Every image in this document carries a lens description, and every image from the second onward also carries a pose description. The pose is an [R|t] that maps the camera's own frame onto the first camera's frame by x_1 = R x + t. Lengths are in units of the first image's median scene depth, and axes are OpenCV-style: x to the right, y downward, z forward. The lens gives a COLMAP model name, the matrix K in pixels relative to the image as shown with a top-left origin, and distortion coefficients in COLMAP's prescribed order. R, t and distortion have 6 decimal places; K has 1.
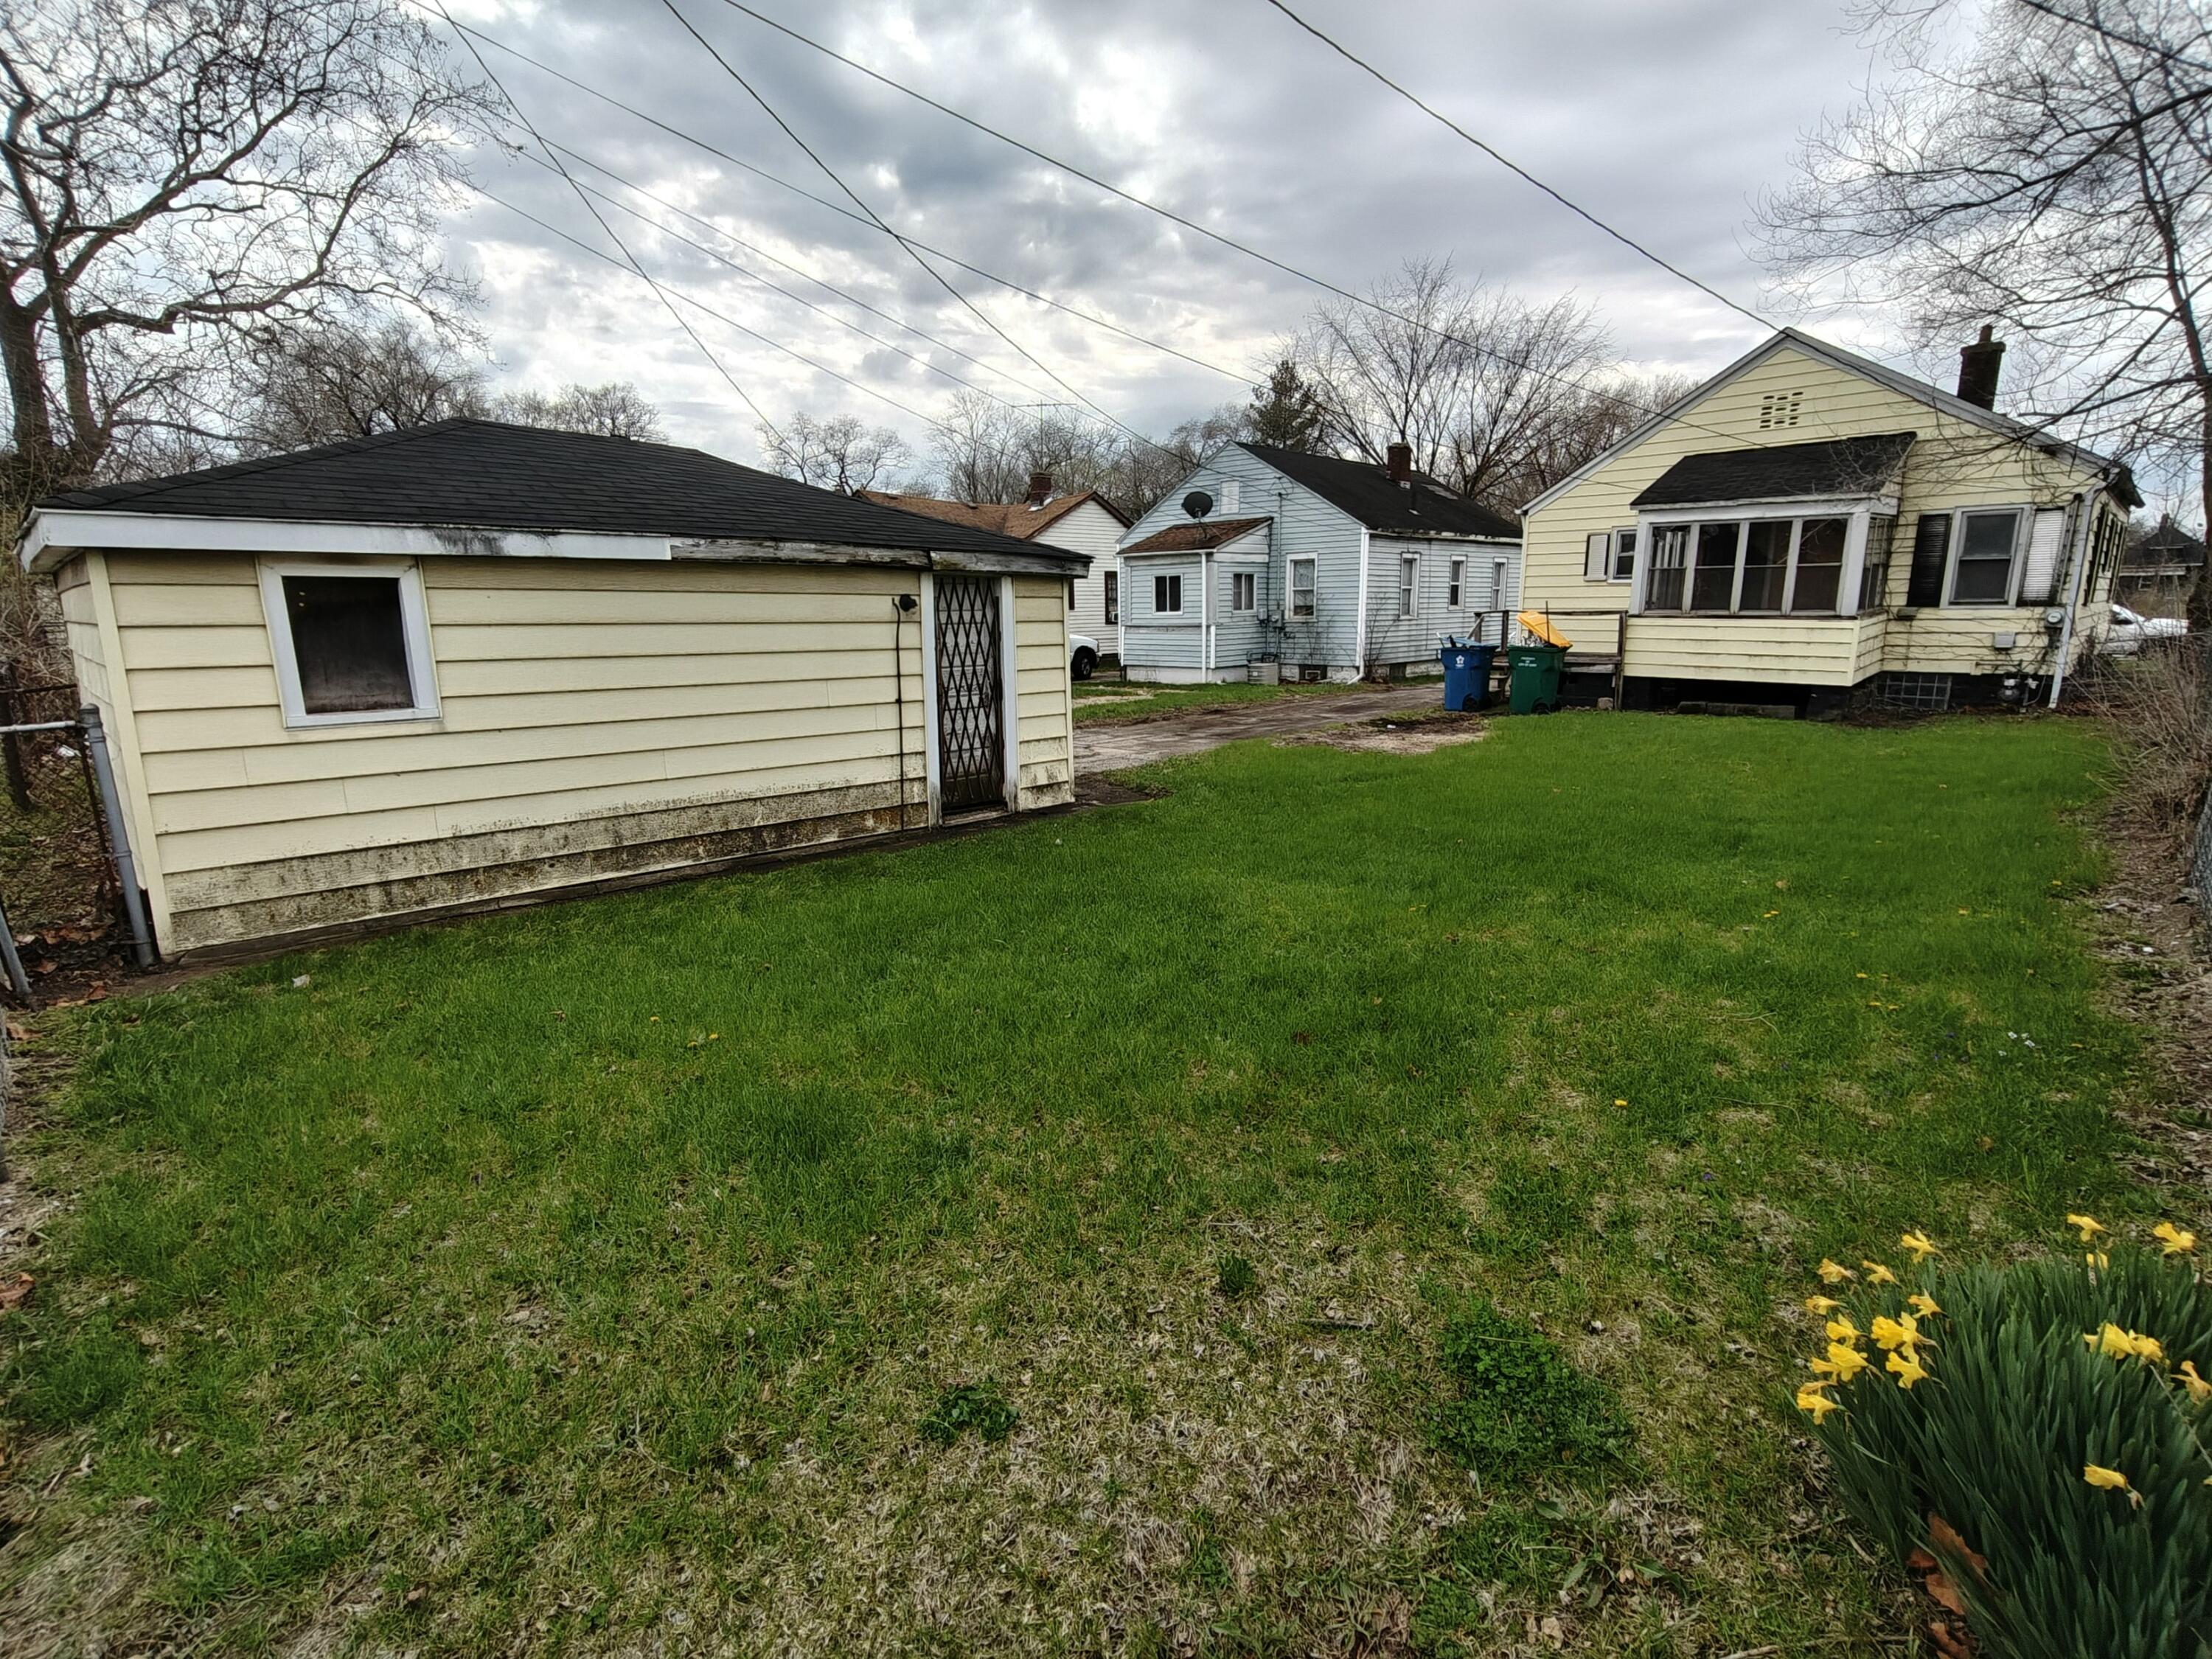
lens RADIAL K [[1045.3, 0, 1107.1], [0, 1045.3, 828.2], [0, 0, 1]] dist [0.001065, 0.002601]
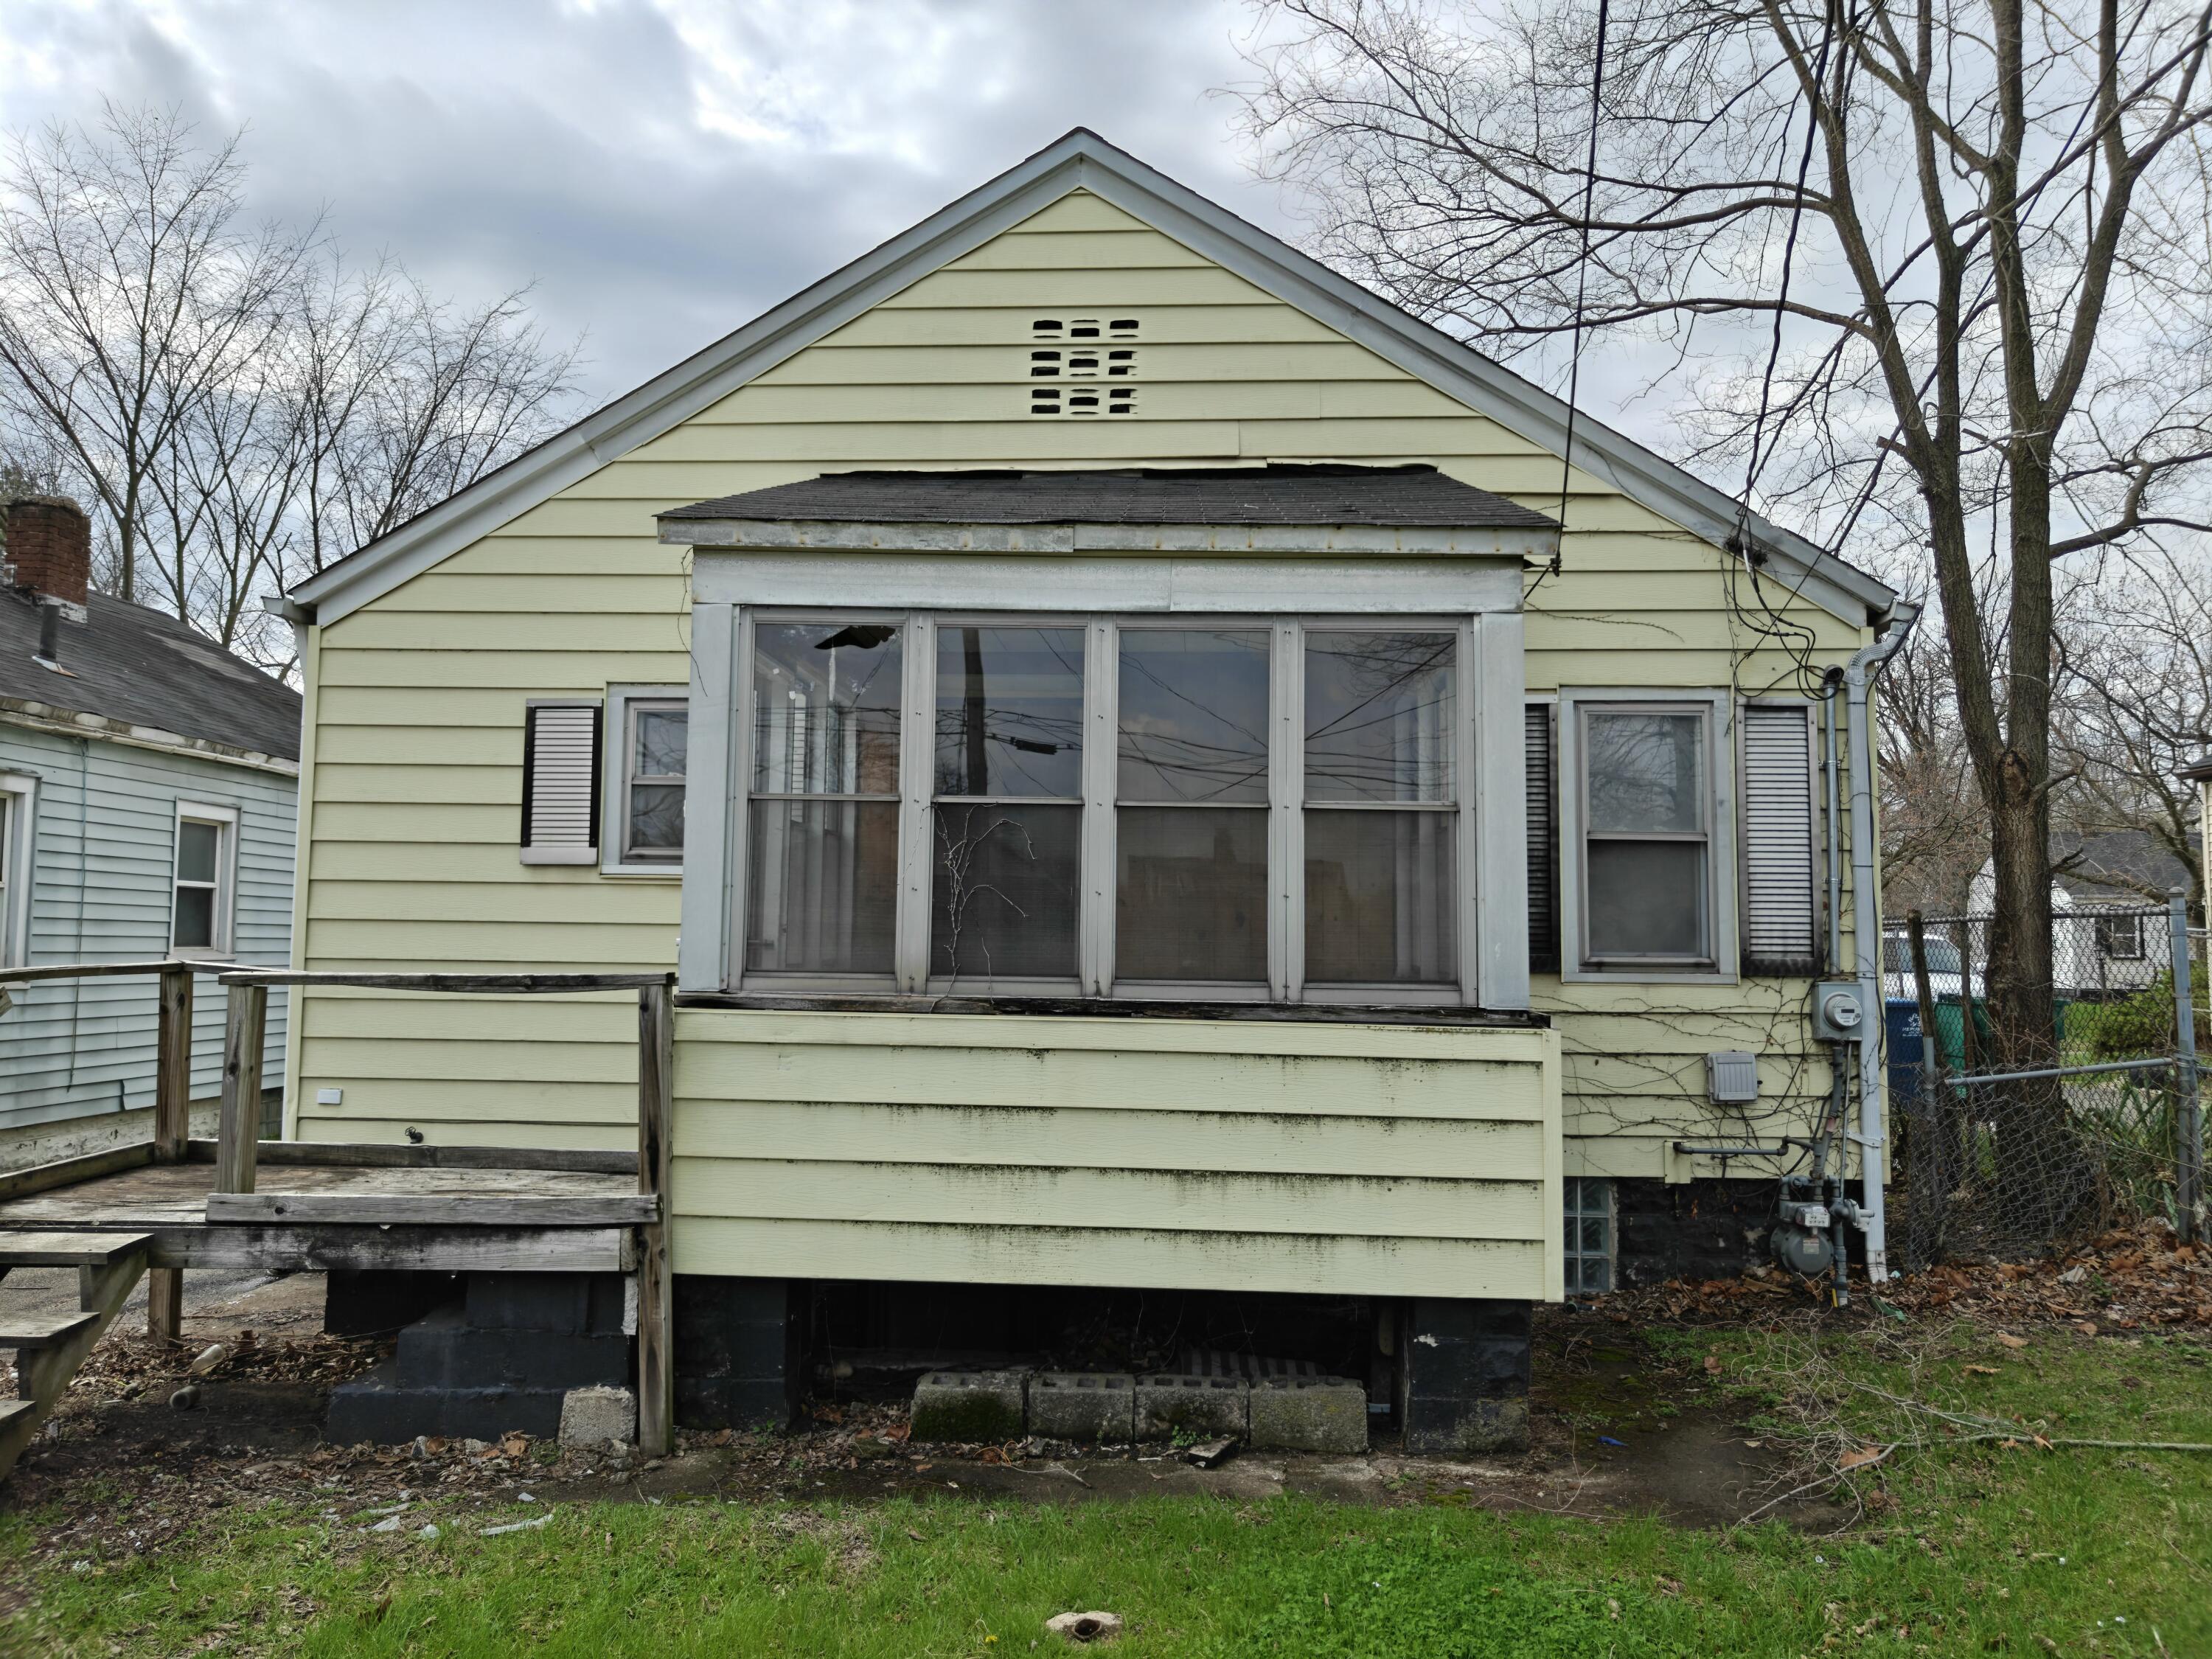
lens RADIAL K [[1535.9, 0, 1111.7], [0, 1535.9, 843.8], [0, 0, 1]] dist [0.018102, -0.013229]
pose [[0.746502, 0.066922, 0.662009, 0.363677], [0.120681, 0.964811, -0.233616, -0.153576], [-0.654347, 0.254287, 0.712157, 0.728394]]
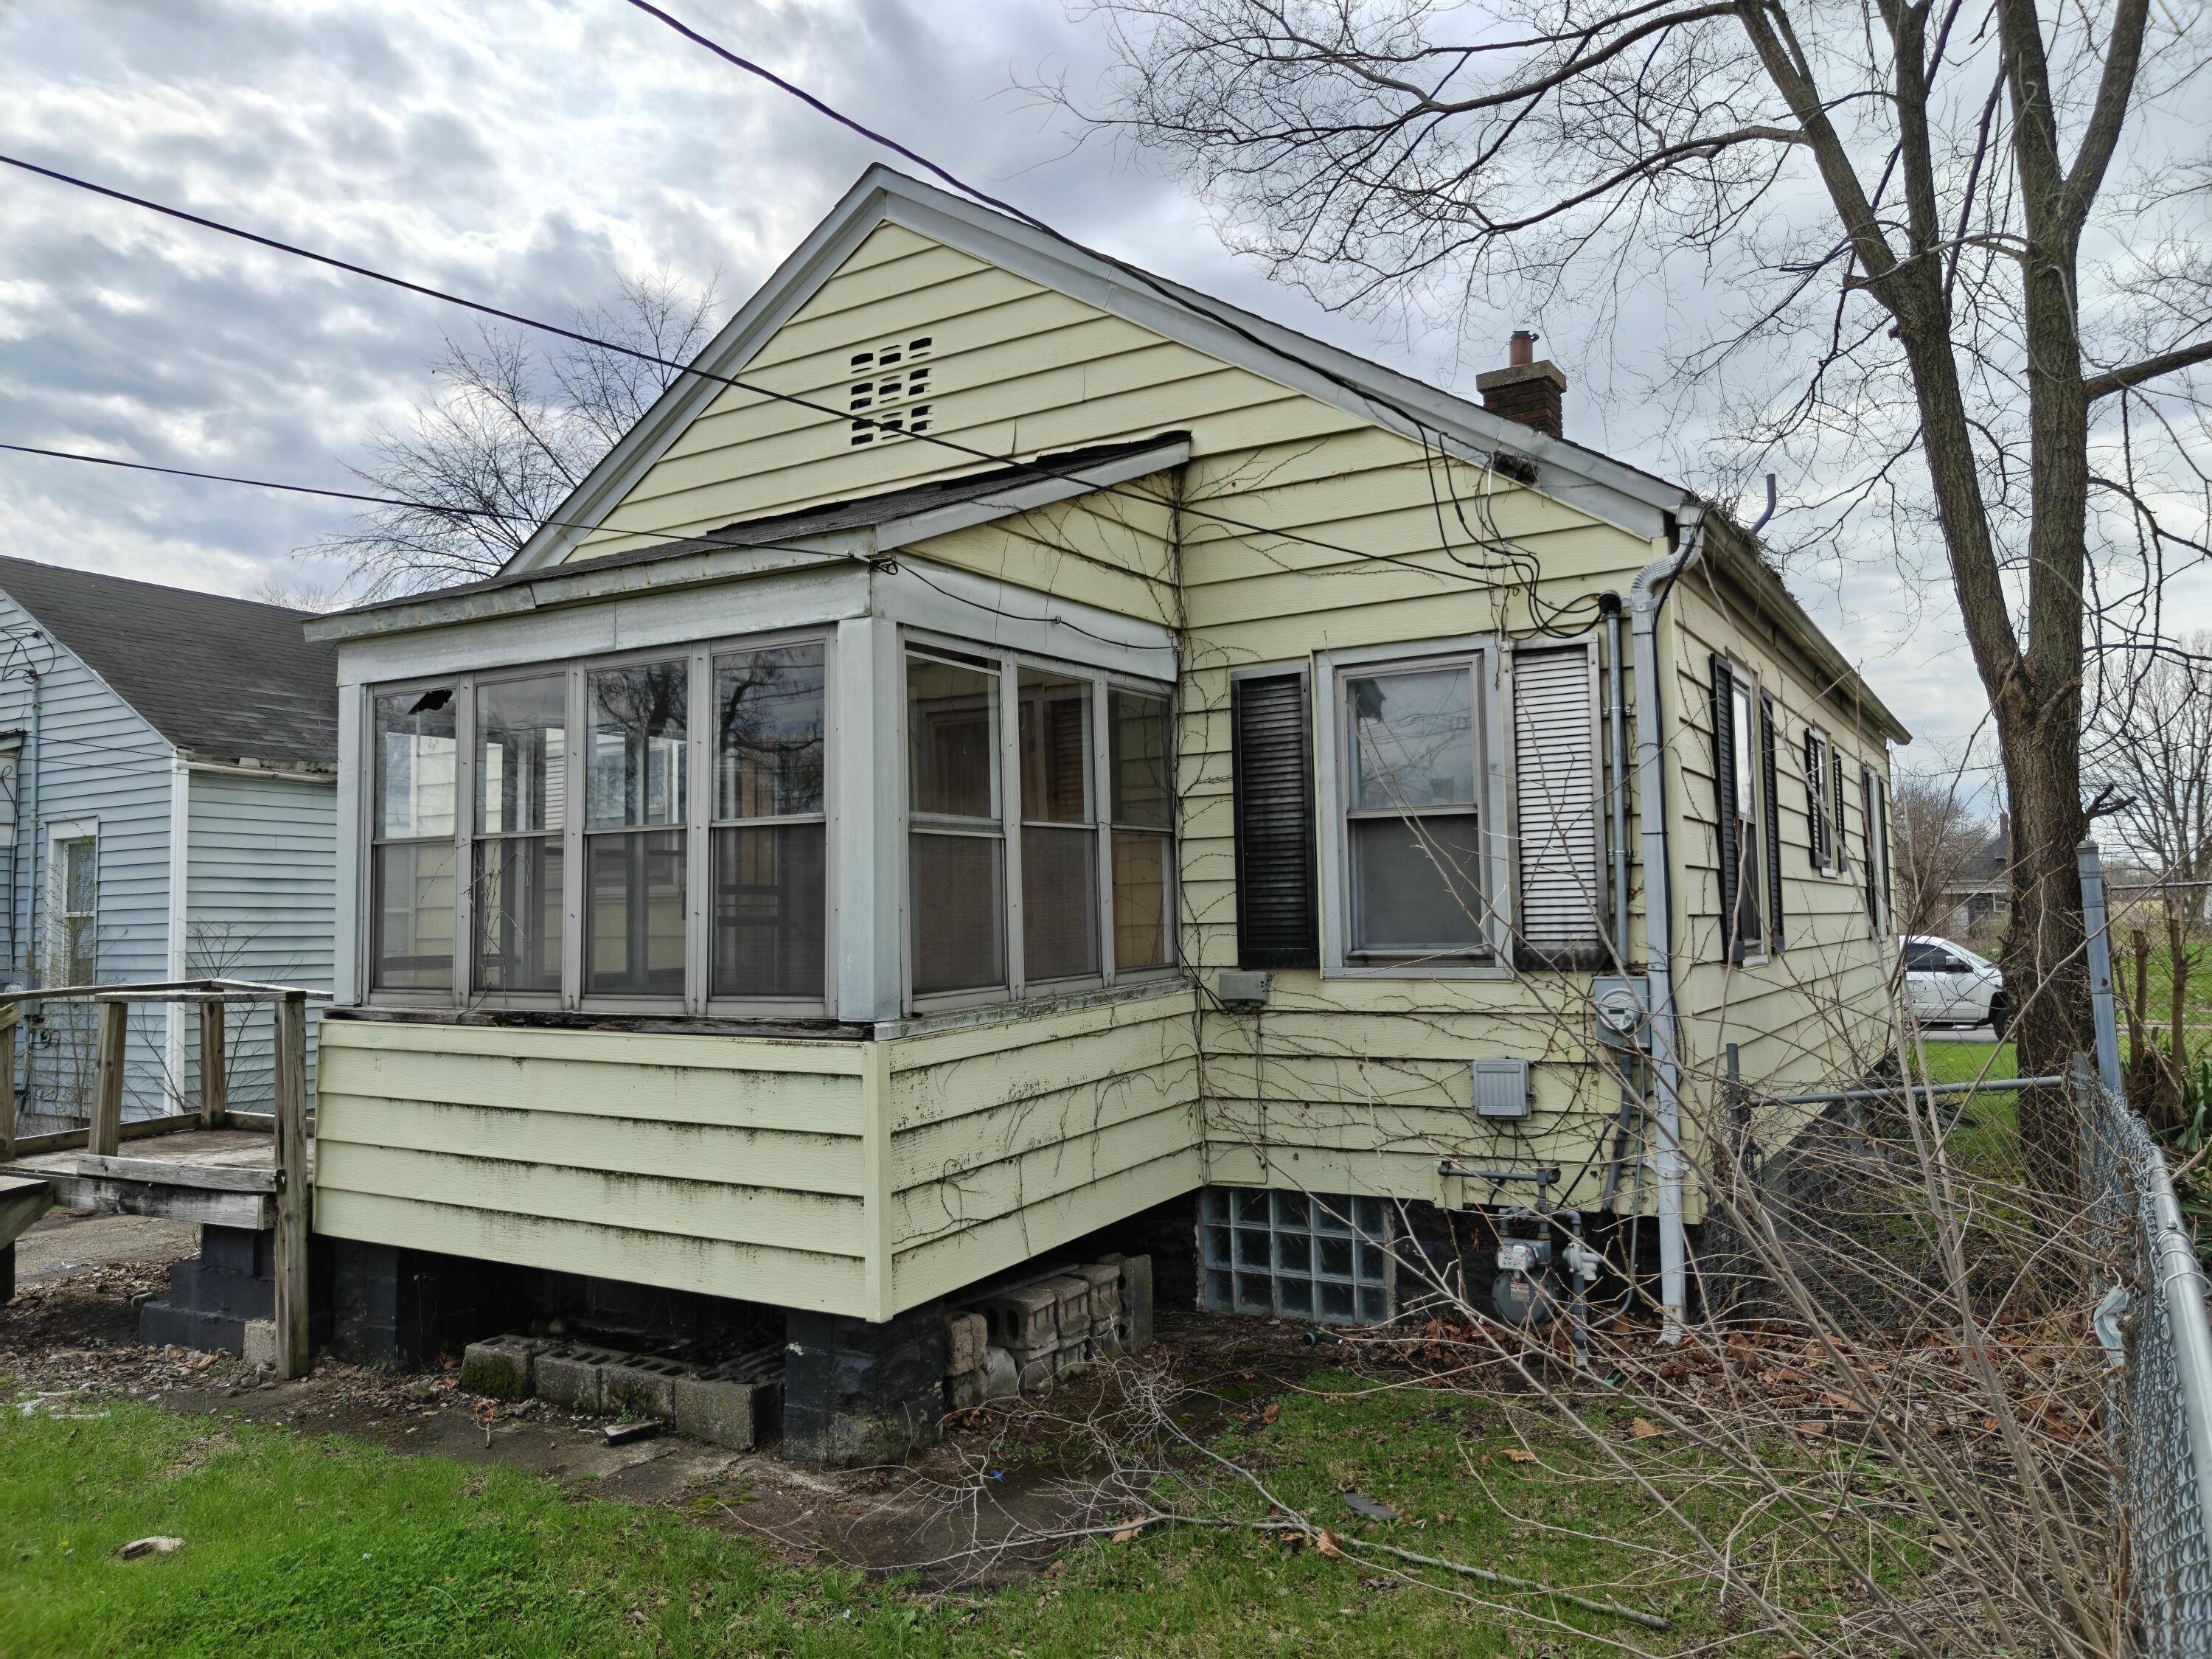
lens RADIAL K [[1535.9, 0, 1117.8], [0, 1535.9, 840.3], [0, 0, 1]] dist [0.018102, -0.013229]
pose [[0.970411, 0.008891, 0.241294, 0.624930], [0.056129, 0.963641, -0.261240, -0.135014], [-0.234843, 0.267054, 0.934629, 0.588708]]
